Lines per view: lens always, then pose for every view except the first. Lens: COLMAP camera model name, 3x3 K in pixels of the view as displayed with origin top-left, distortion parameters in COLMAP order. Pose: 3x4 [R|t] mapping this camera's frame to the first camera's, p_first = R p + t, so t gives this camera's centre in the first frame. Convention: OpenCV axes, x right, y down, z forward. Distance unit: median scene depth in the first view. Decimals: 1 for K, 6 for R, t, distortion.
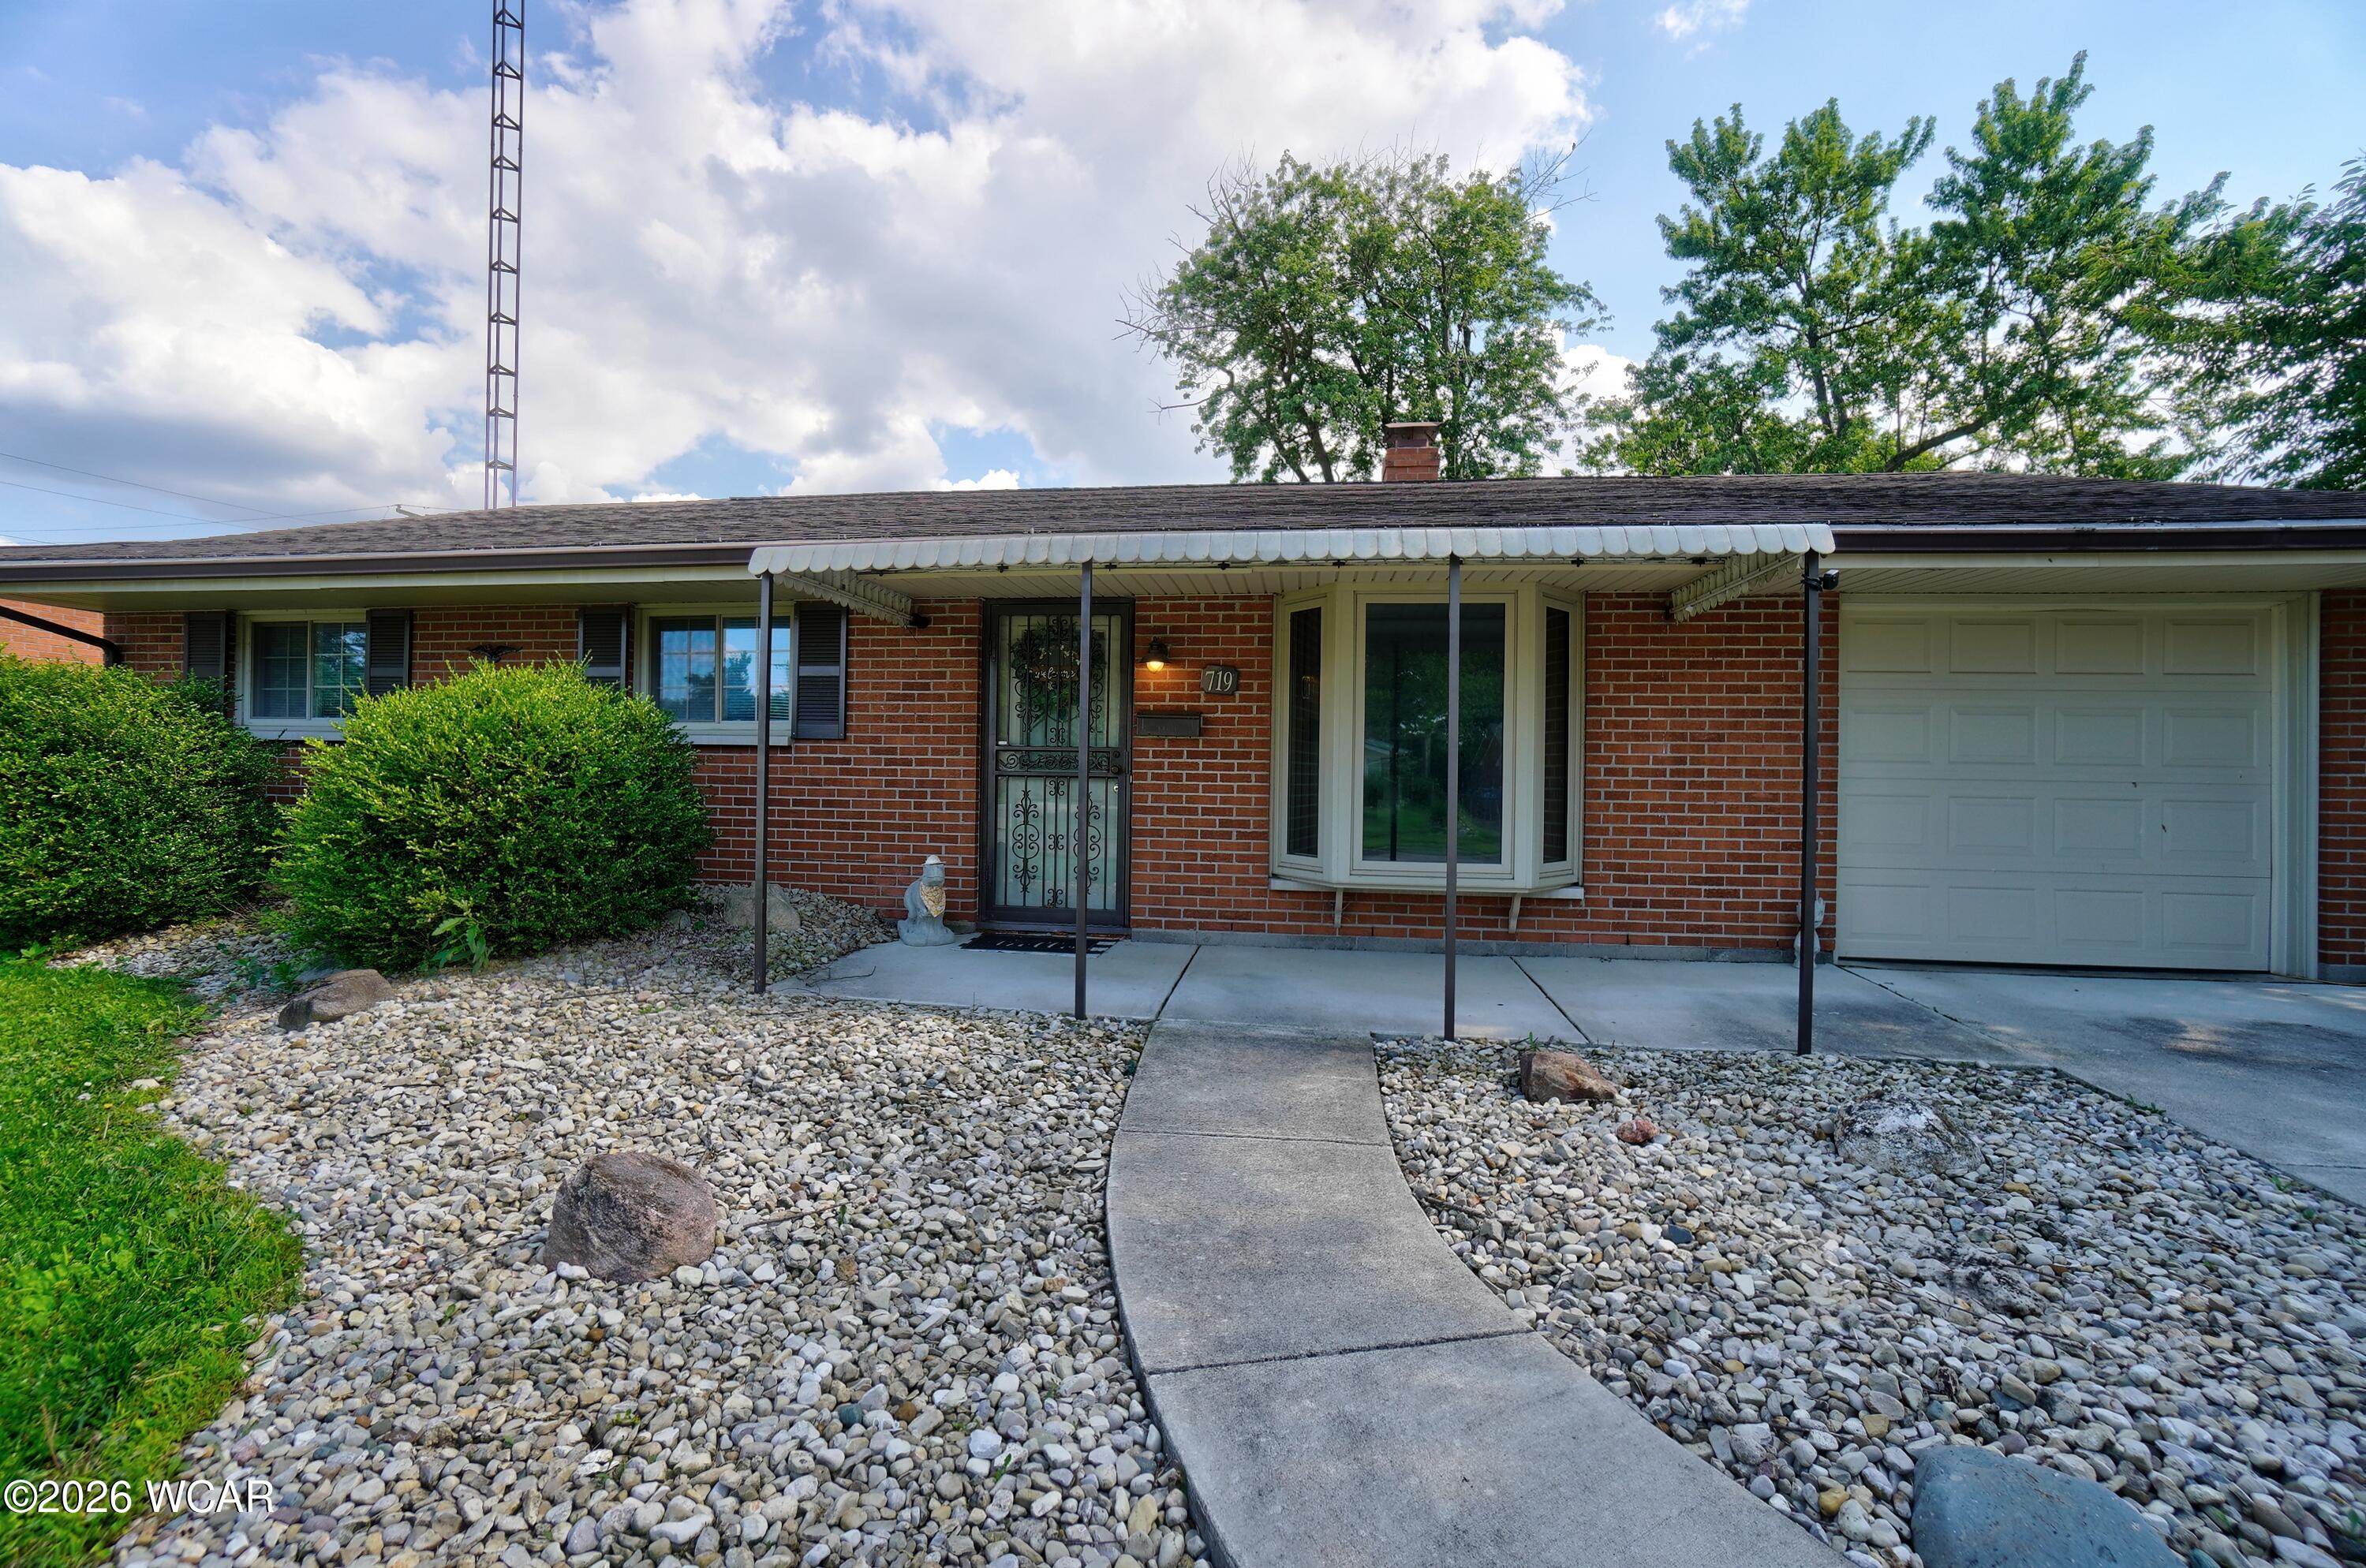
lens RADIAL K [[1044.7, 0, 1159.9], [0, 1044.7, 780.1], [0, 0, 1]] dist [-0.061852, 0.021924]
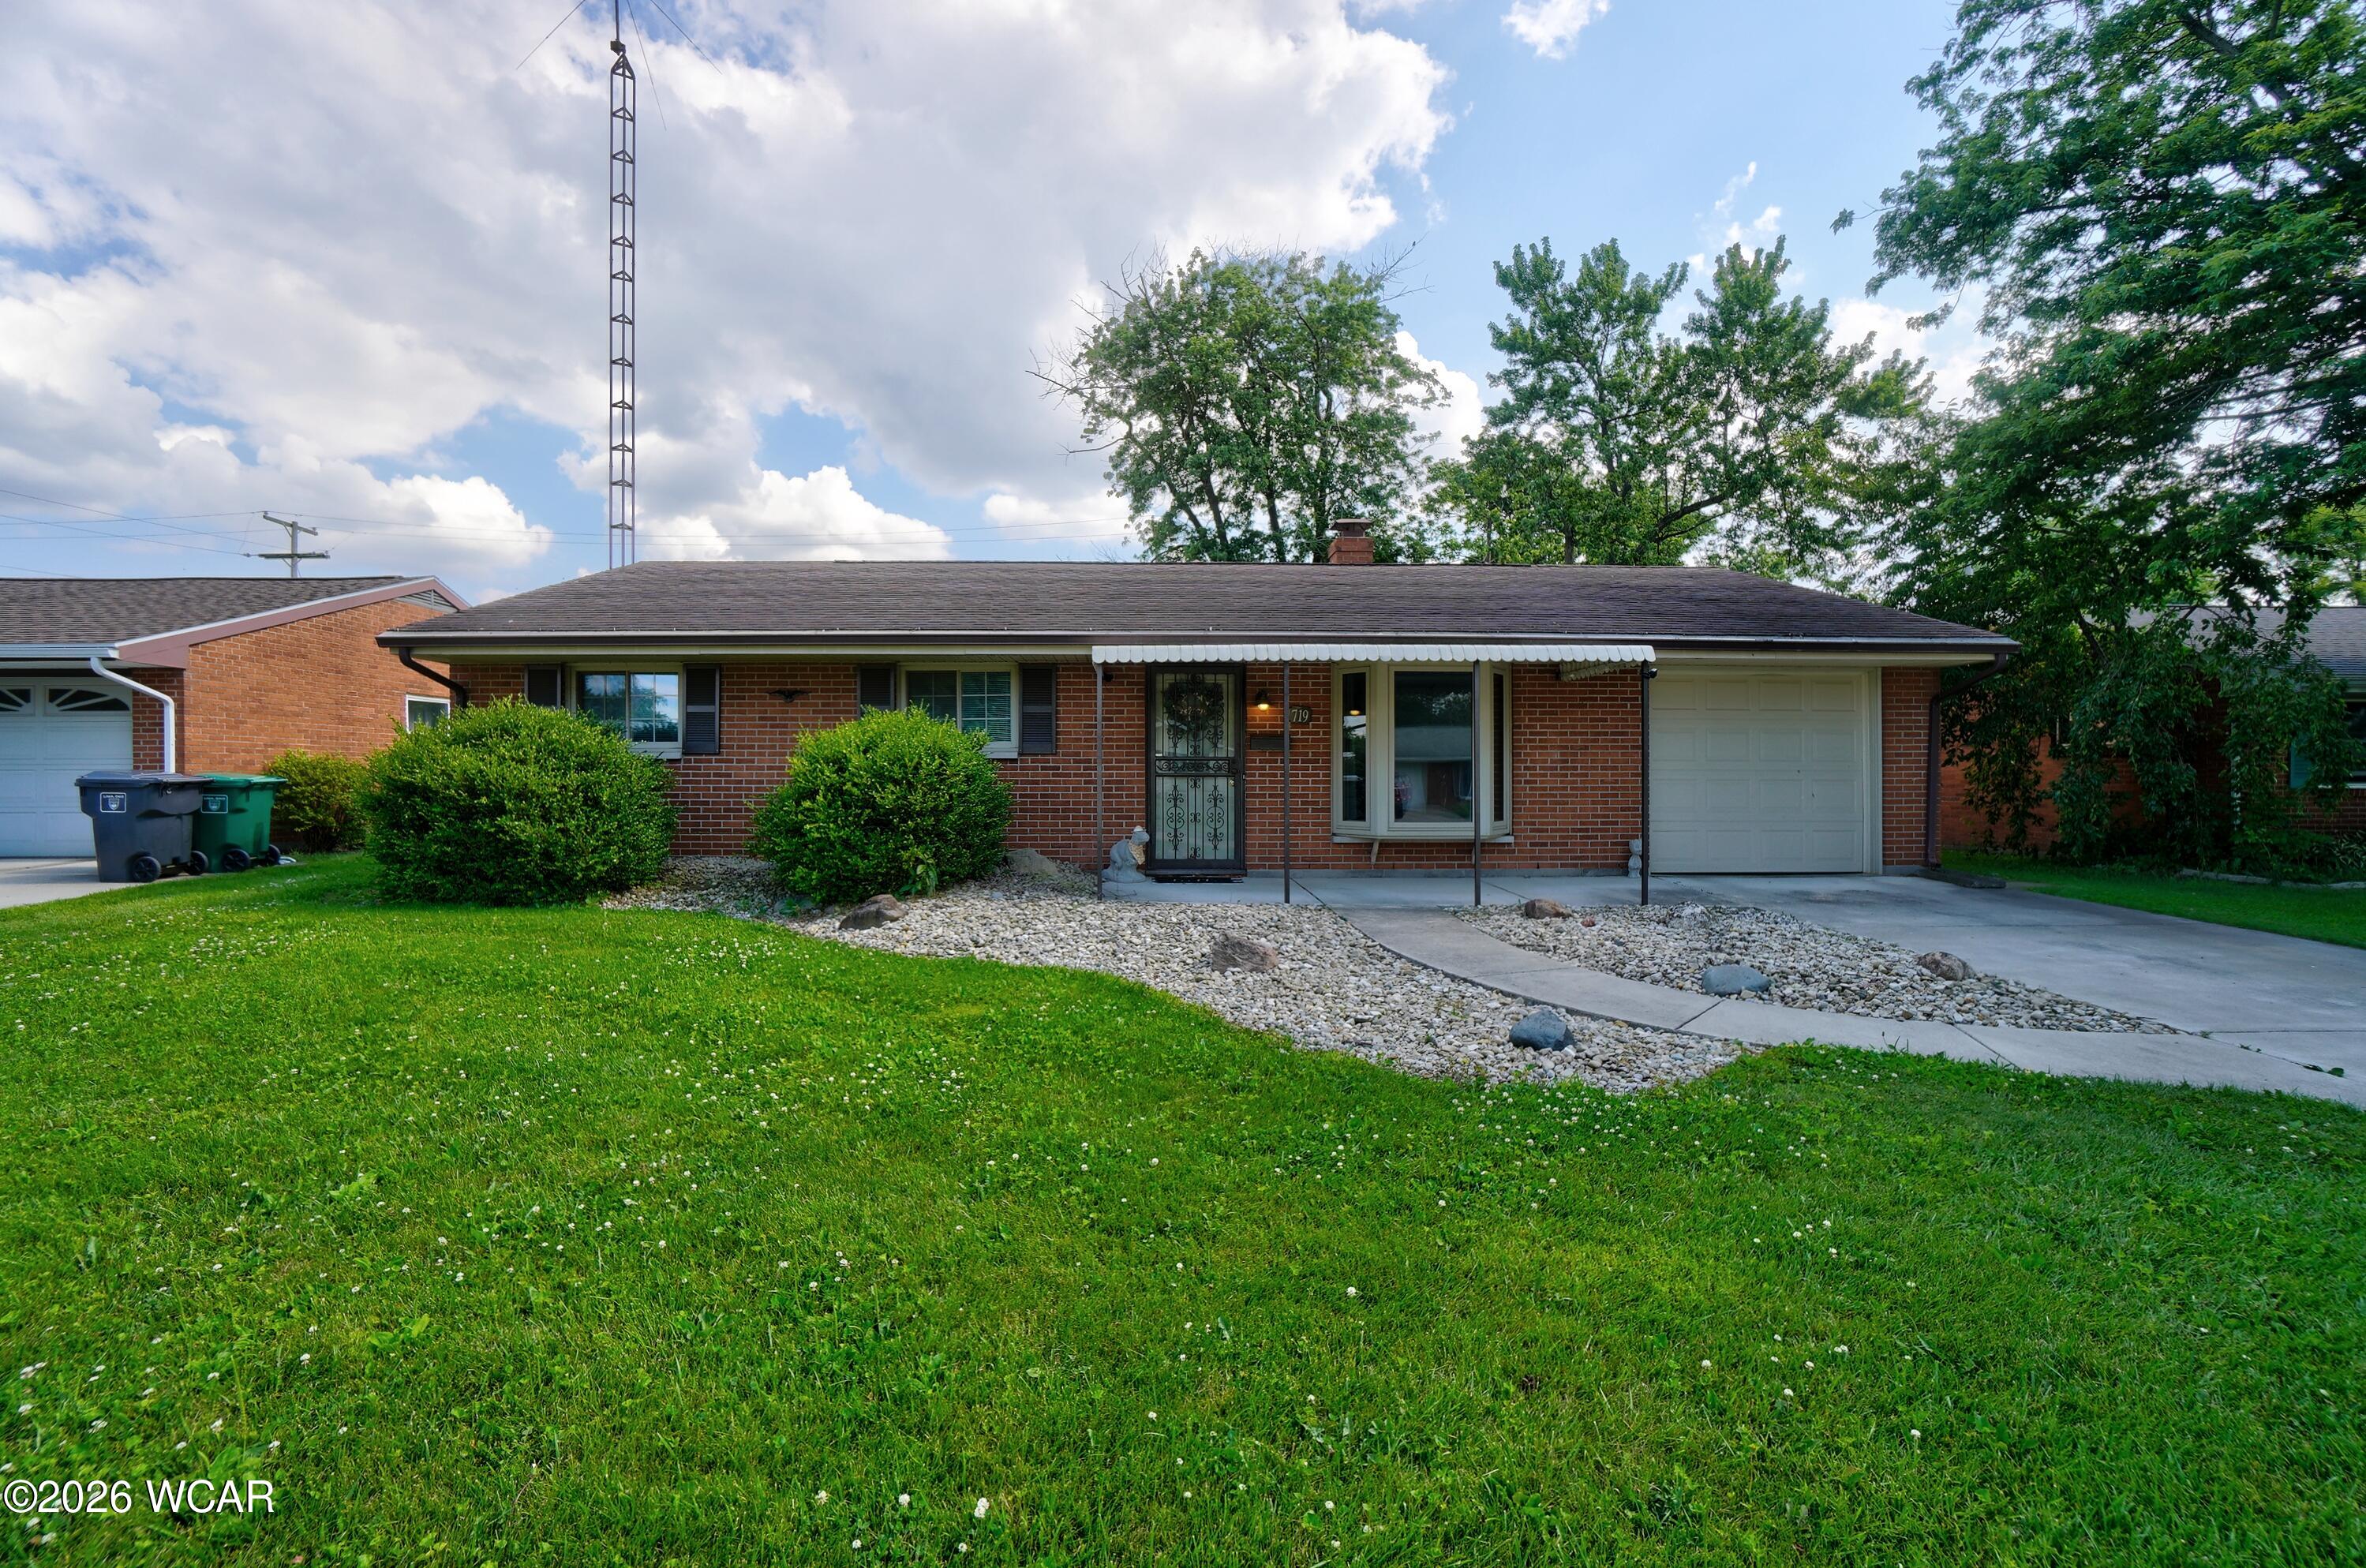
lens RADIAL K [[1042.5, 0, 1161.7], [0, 1042.5, 779.9], [0, 0, 1]] dist [-0.061505, 0.022828]
pose [[0.984731, -0.015501, 0.173392, -0.162418], [0.015570, 0.999878, 0.000964, 0.000153], [-0.173386, 0.001750, 0.984852, -0.207967]]
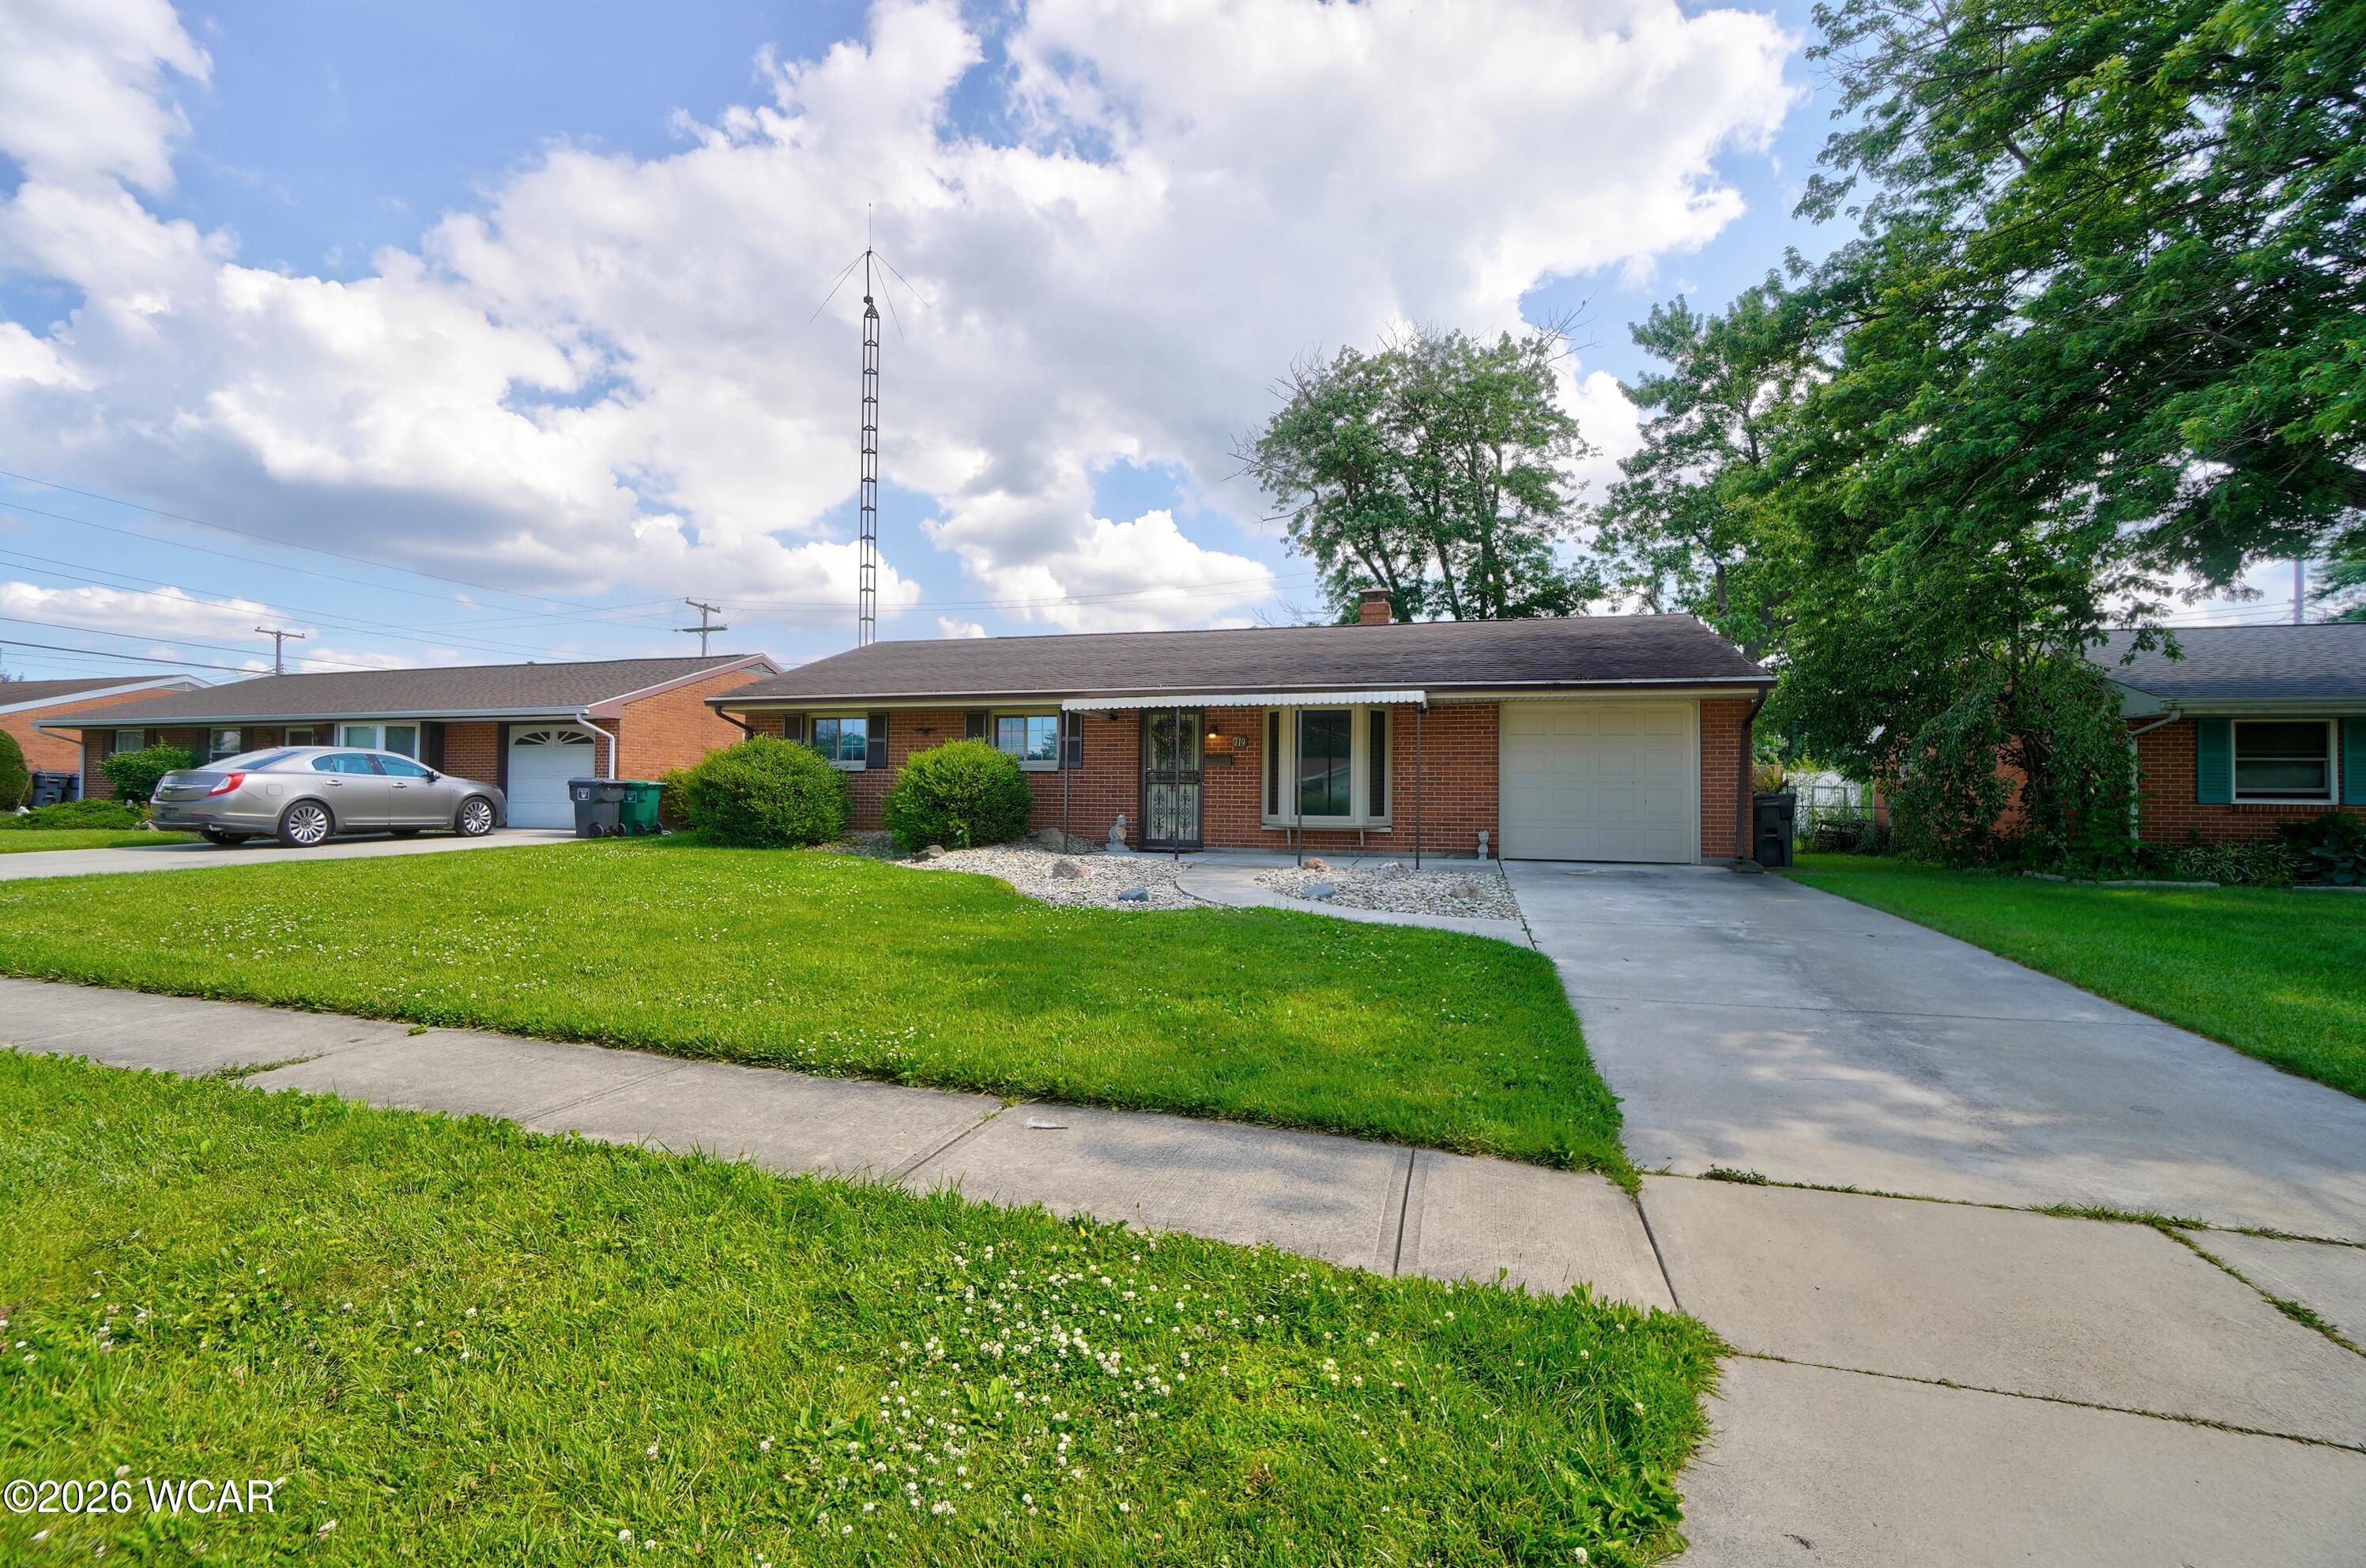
lens RADIAL K [[1042.6, 0, 1161.7], [0, 1042.6, 779.9], [0, 0, 1]] dist [-0.061505, 0.022828]
pose [[0.991493, -0.006369, -0.130005, 0.069463], [0.002029, 0.999437, -0.033492, 0.025759], [0.130145, 0.032944, 0.990948, -0.503118]]
